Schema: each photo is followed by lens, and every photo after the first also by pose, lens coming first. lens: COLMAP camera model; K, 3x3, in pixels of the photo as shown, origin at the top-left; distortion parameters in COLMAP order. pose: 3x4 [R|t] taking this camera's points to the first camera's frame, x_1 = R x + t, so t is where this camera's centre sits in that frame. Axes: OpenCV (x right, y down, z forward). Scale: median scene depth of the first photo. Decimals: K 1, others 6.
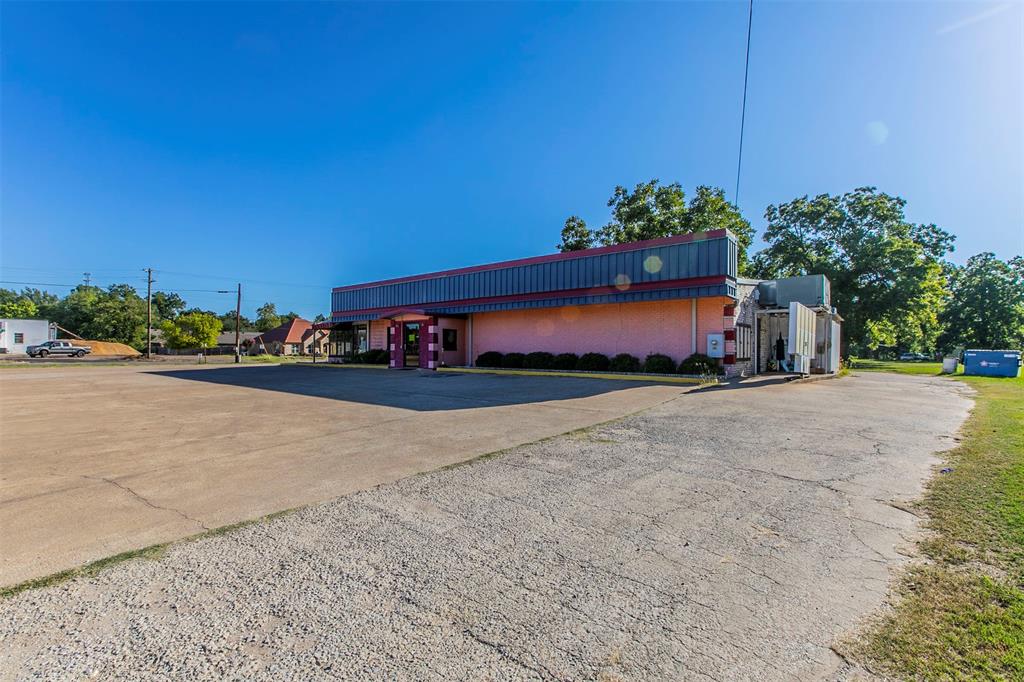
lens RADIAL K [[478.9, 0, 512.4], [0, 478.9, 349.8], [0, 0, 1]] dist [-0.004225, 0.000989]
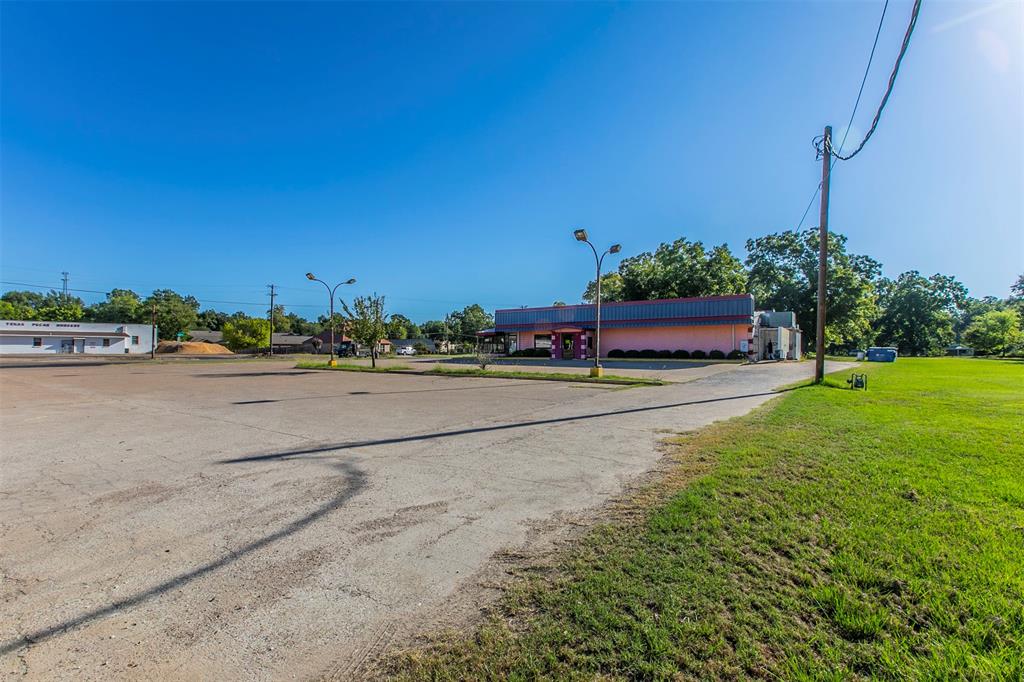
lens RADIAL K [[478.9, 0, 511.1], [0, 478.9, 339.4], [0, 0, 1]] dist [-0.004225, 0.000989]
pose [[0.998592, -0.002588, 0.052981, -0.214357], [0.003576, 0.999821, -0.018552, -0.000756], [-0.052923, 0.018715, 0.998423, -0.317670]]
